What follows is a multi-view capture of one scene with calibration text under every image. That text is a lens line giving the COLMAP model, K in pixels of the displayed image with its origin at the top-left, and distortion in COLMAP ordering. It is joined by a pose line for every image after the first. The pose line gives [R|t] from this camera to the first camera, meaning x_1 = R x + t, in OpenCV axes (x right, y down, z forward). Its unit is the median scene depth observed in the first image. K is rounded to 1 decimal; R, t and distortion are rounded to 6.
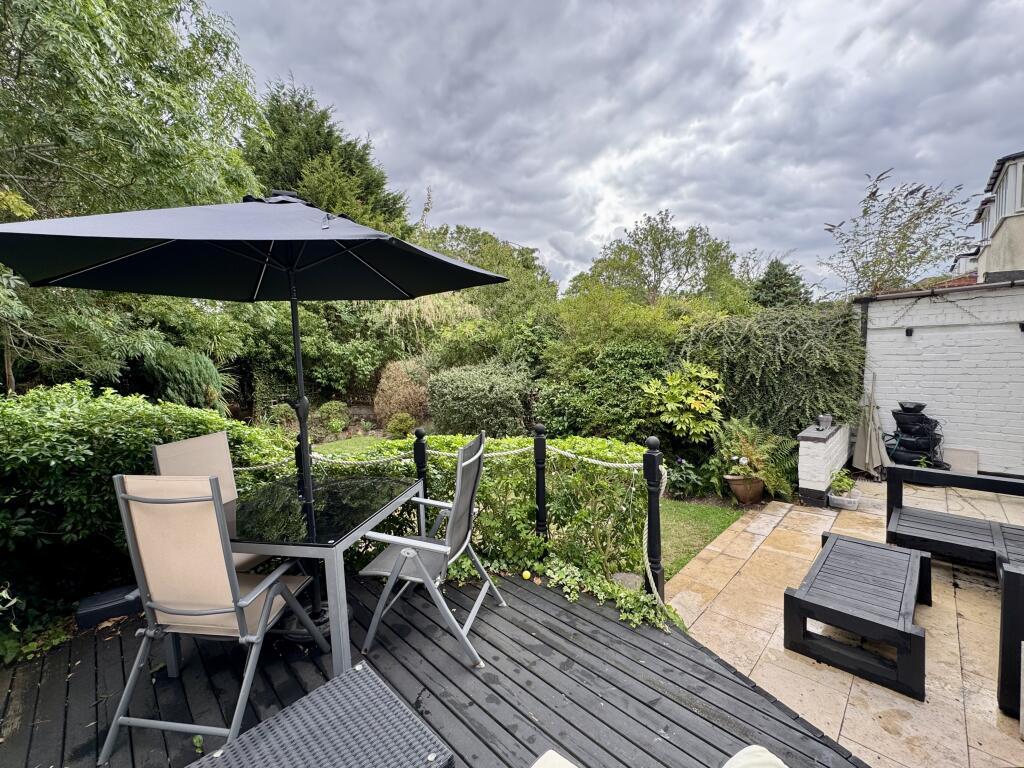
lens RADIAL K [[417.2, 0, 515.3], [0, 417.2, 385.7], [0, 0, 1]] dist [-0.000714, 0.000429]
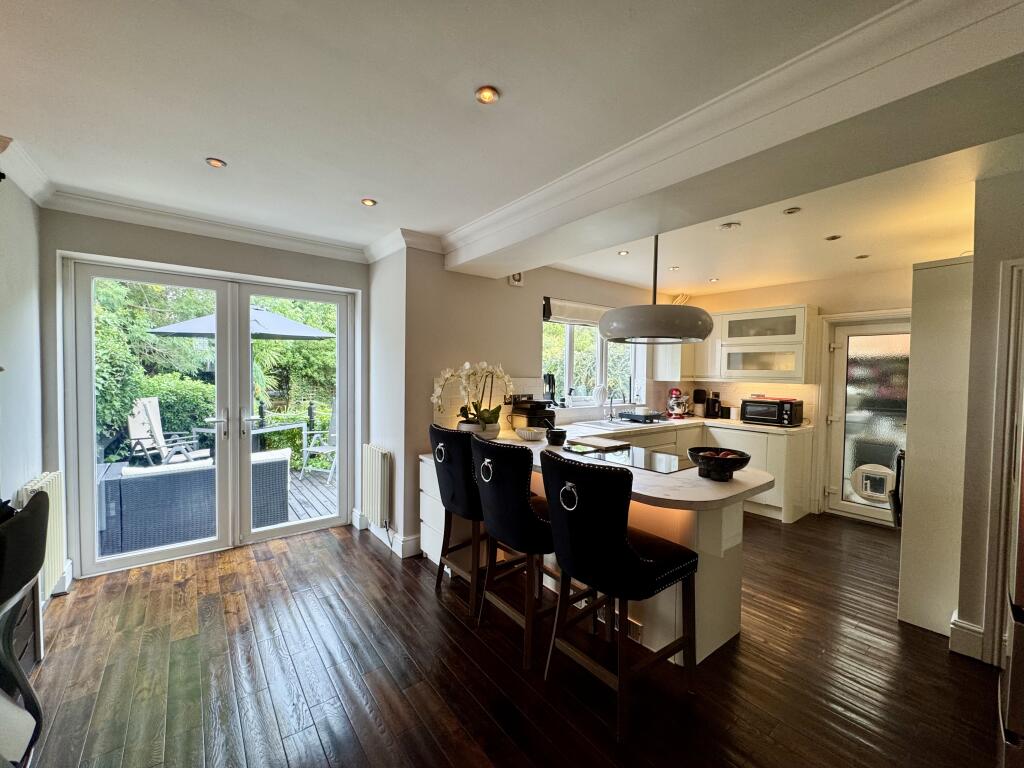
lens RADIAL K [[417.2, 0, 515.3], [0, 417.2, 385.7], [0, 0, 1]] dist [-0.000714, 0.000429]
pose [[0.990769, 0.043197, -0.128496, 0.292166], [-0.048555, 0.998064, -0.038857, 0.016743], [0.126569, 0.044737, 0.990949, -0.271989]]
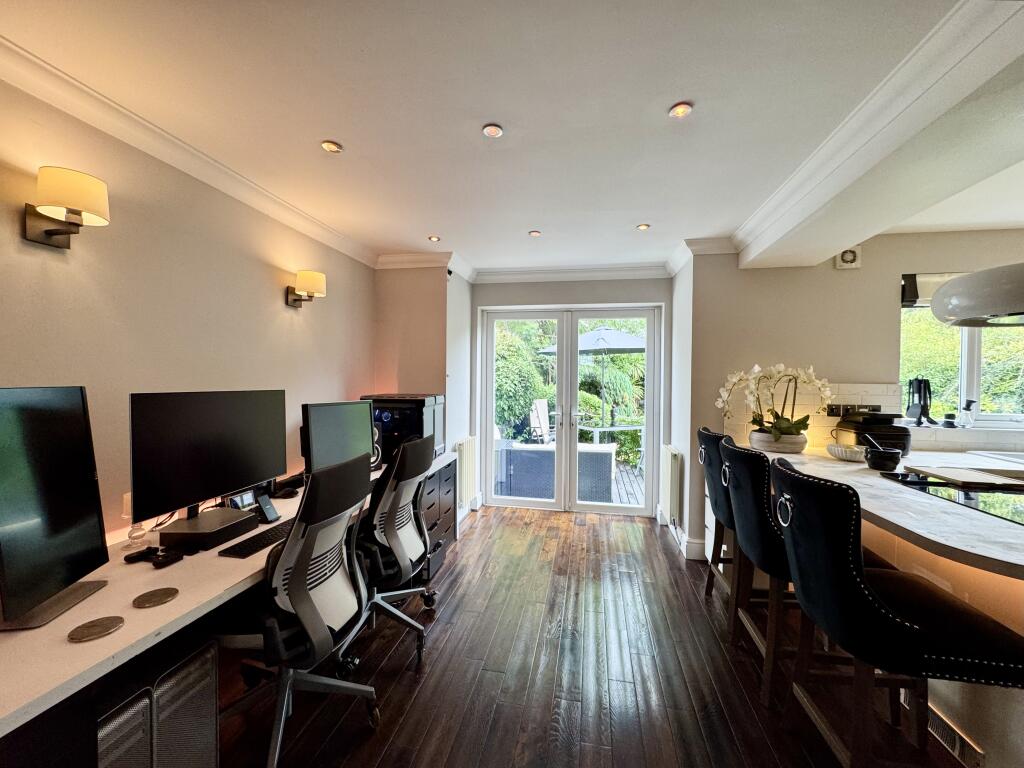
lens RADIAL K [[417.2, 0, 515.3], [0, 417.2, 385.7], [0, 0, 1]] dist [-0.000714, 0.000429]
pose [[0.557269, 0.042102, -0.829264, 0.356493], [-0.086219, 0.996249, -0.007359, 0.019303], [0.825844, 0.075599, 0.558809, -0.264569]]
